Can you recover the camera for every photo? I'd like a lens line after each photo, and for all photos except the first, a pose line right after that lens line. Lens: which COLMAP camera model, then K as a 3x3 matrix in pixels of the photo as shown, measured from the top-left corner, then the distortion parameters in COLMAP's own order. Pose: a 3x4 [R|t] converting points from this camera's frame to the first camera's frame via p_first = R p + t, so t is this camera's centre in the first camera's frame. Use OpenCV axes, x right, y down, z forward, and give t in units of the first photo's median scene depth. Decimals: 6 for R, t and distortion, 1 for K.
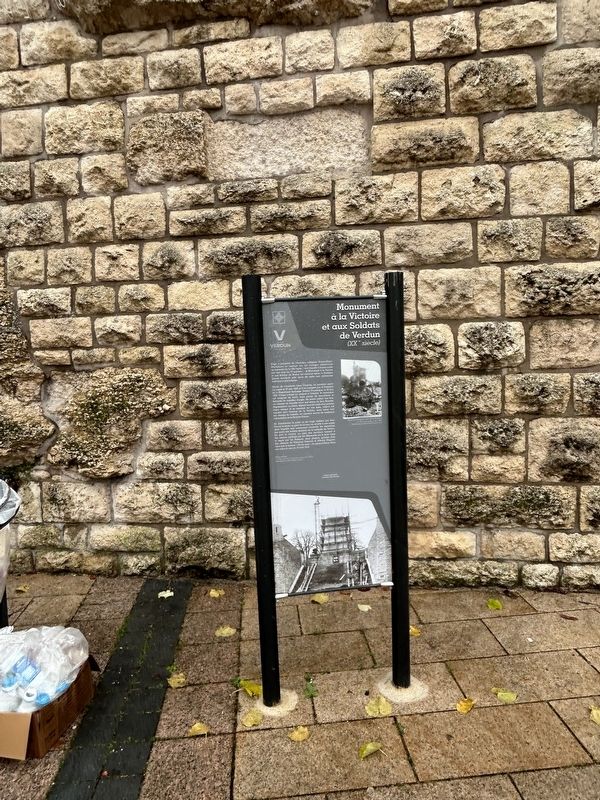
lens RADIAL K [[512.1, 0, 301.1], [0, 512.1, 400.7], [0, 0, 1]] dist [-0.011214, 0.000255]
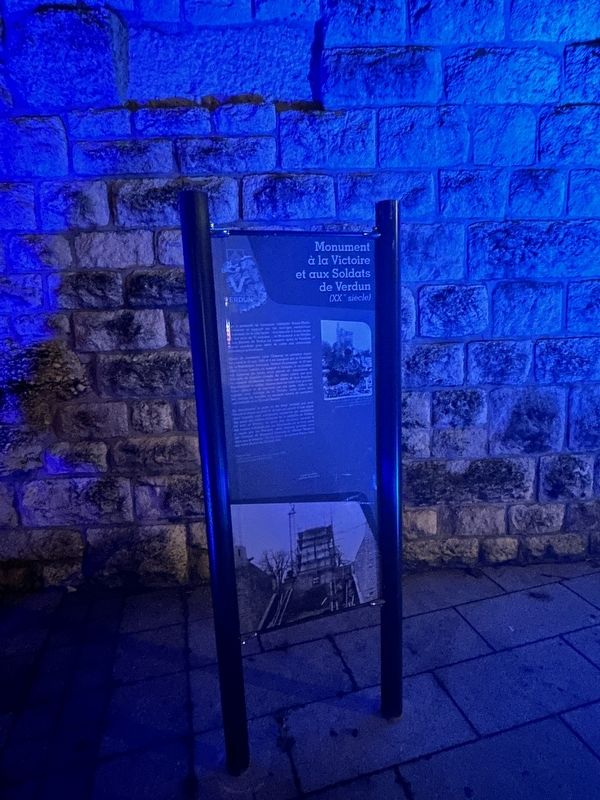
lens RADIAL K [[441.1, 0, 301.0], [0, 441.1, 399.5], [0, 0, 1]] dist [-0.010210, -0.002100]
pose [[0.983014, -0.033928, 0.180369, -0.047751], [0.022945, 0.997773, 0.062635, -0.004753], [-0.182092, -0.057432, 0.981603, 0.261362]]
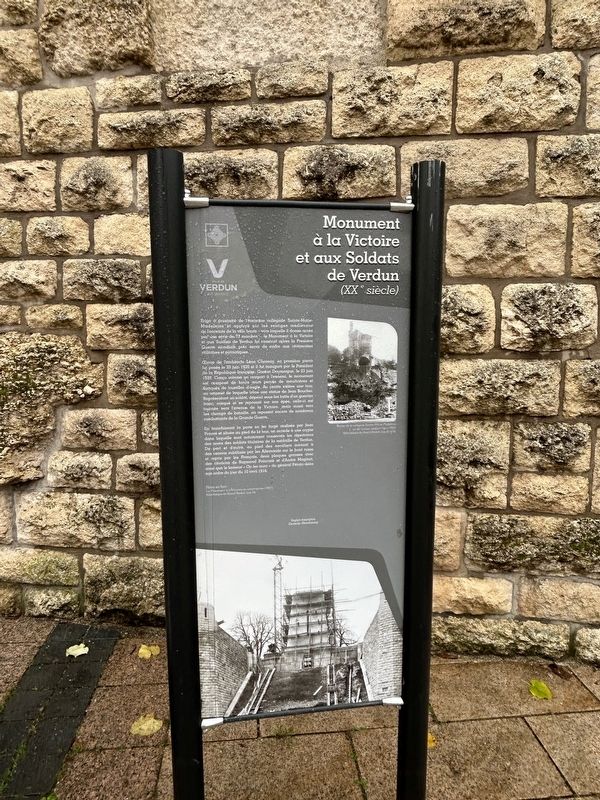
lens RADIAL K [[512.1, 0, 302.3], [0, 512.1, 398.4], [0, 0, 1]] dist [-0.011214, 0.000255]
pose [[0.999362, 0.033819, 0.011502, 0.032126], [-0.034092, 0.999120, 0.024437, -0.003608], [-0.010666, -0.024813, 0.999635, 0.304517]]
